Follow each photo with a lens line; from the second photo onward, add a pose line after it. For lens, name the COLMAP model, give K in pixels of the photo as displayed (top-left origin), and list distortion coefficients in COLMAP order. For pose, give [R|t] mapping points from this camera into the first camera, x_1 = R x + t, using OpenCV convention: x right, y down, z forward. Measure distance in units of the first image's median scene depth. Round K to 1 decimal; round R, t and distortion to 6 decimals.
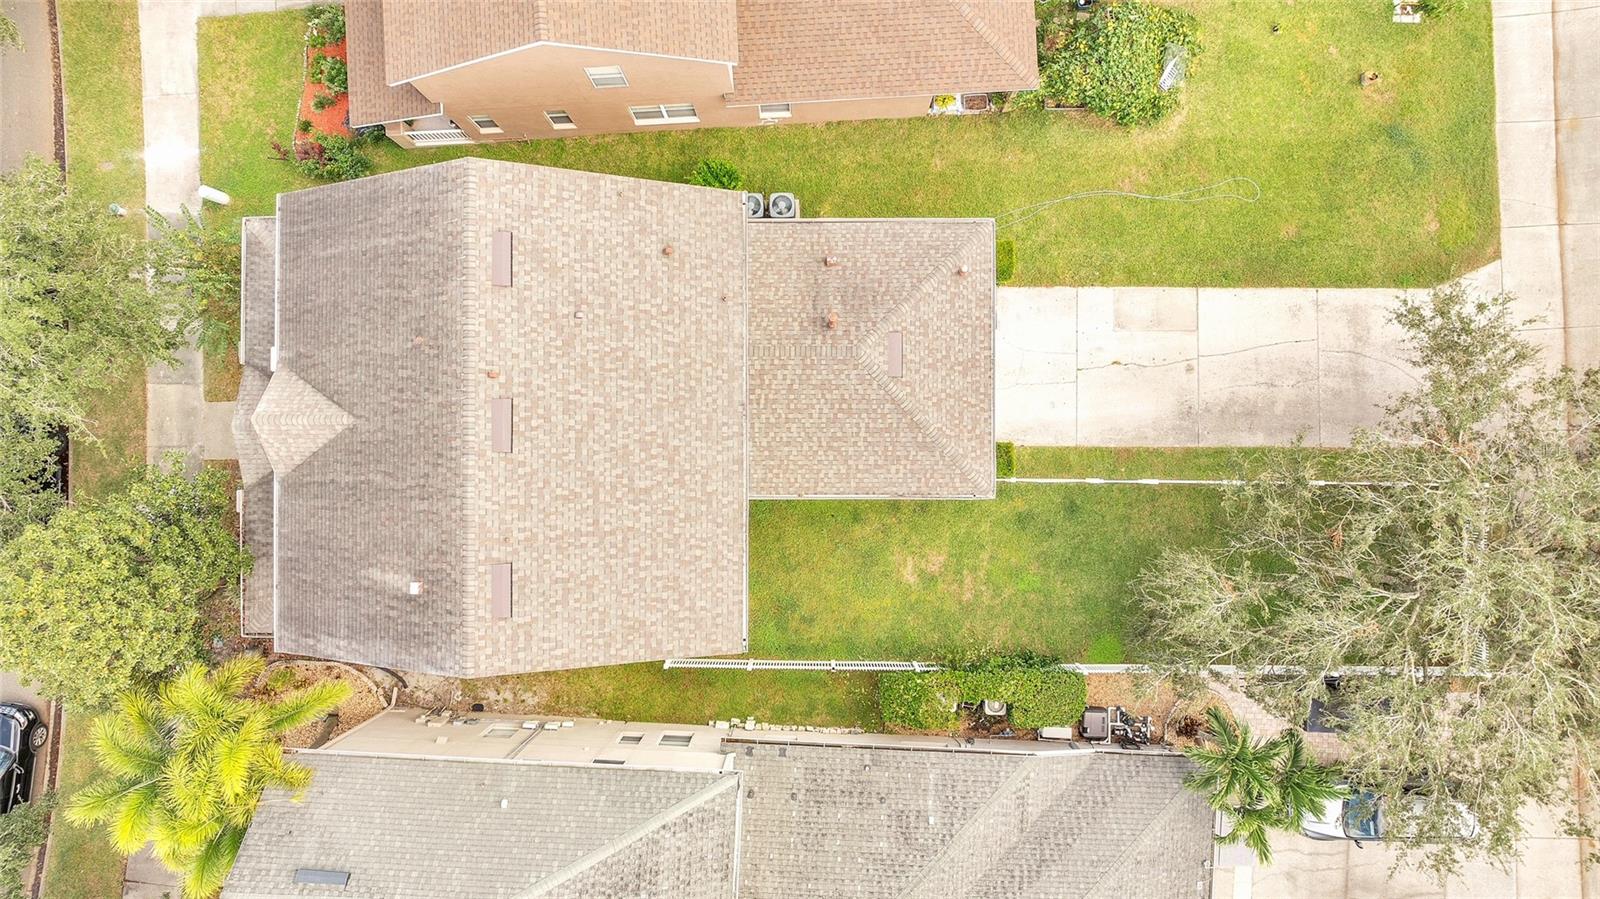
lens RADIAL K [[1125.2, 0, 799.2], [0, 1125.2, 498.0], [0, 0, 1]] dist [-0.003108, 0.000669]
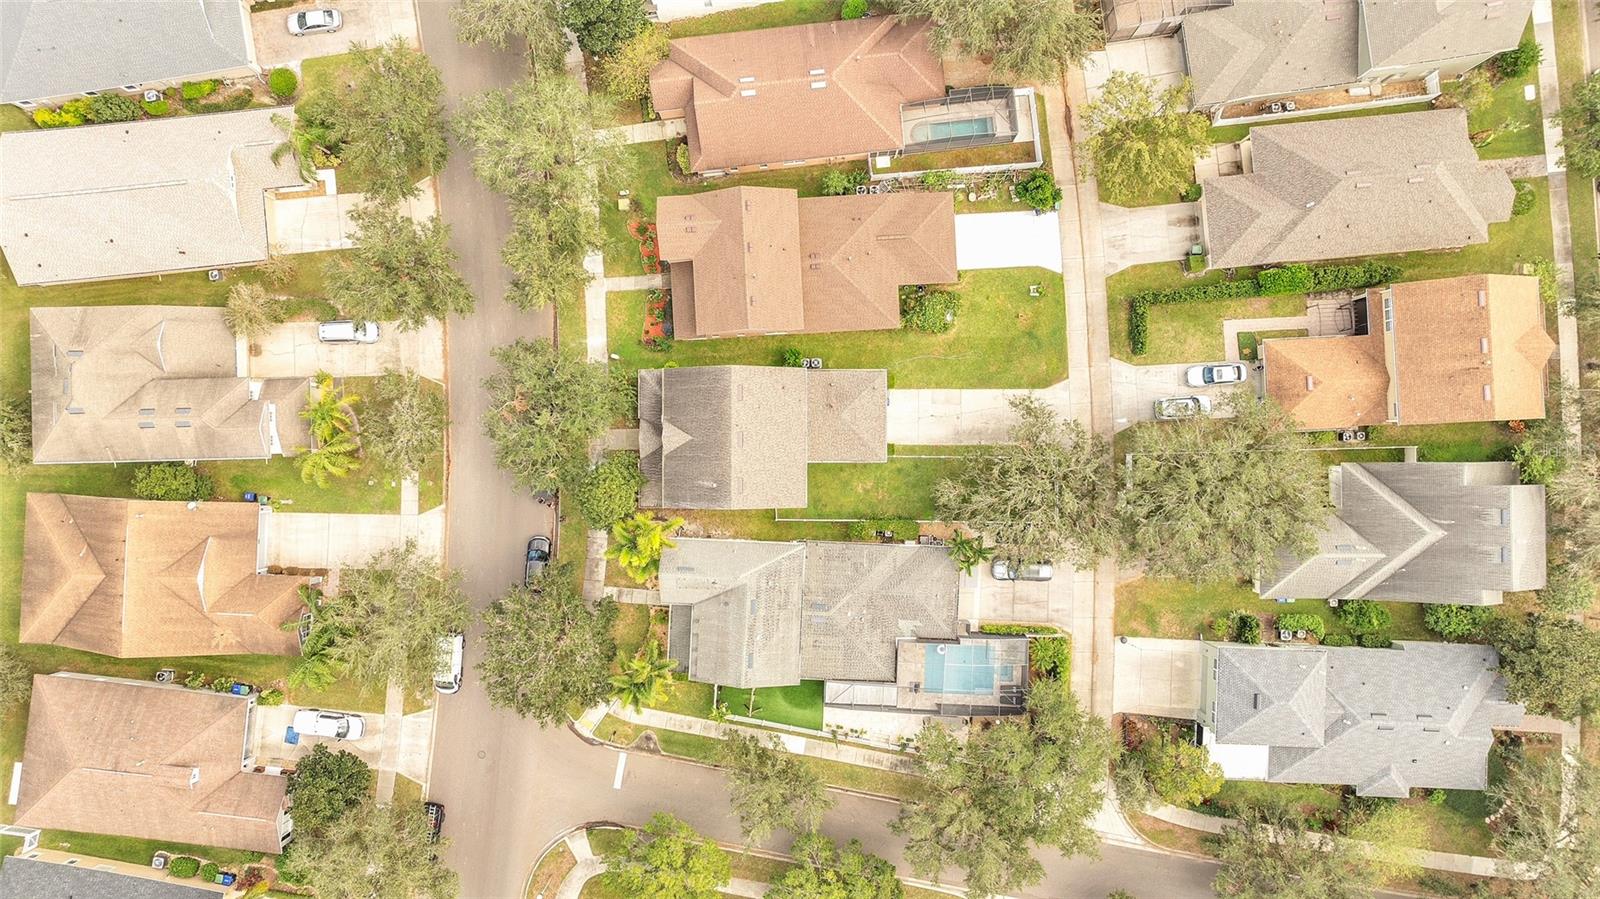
lens RADIAL K [[1125.2, 0, 799.2], [0, 1125.2, 498.0], [0, 0, 1]] dist [-0.003108, 0.000669]
pose [[0.999985, -0.001099, -0.005340, -0.042078], [0.001118, 0.999993, 0.003538, 0.079663], [0.005336, -0.003544, 0.999979, -1.879742]]
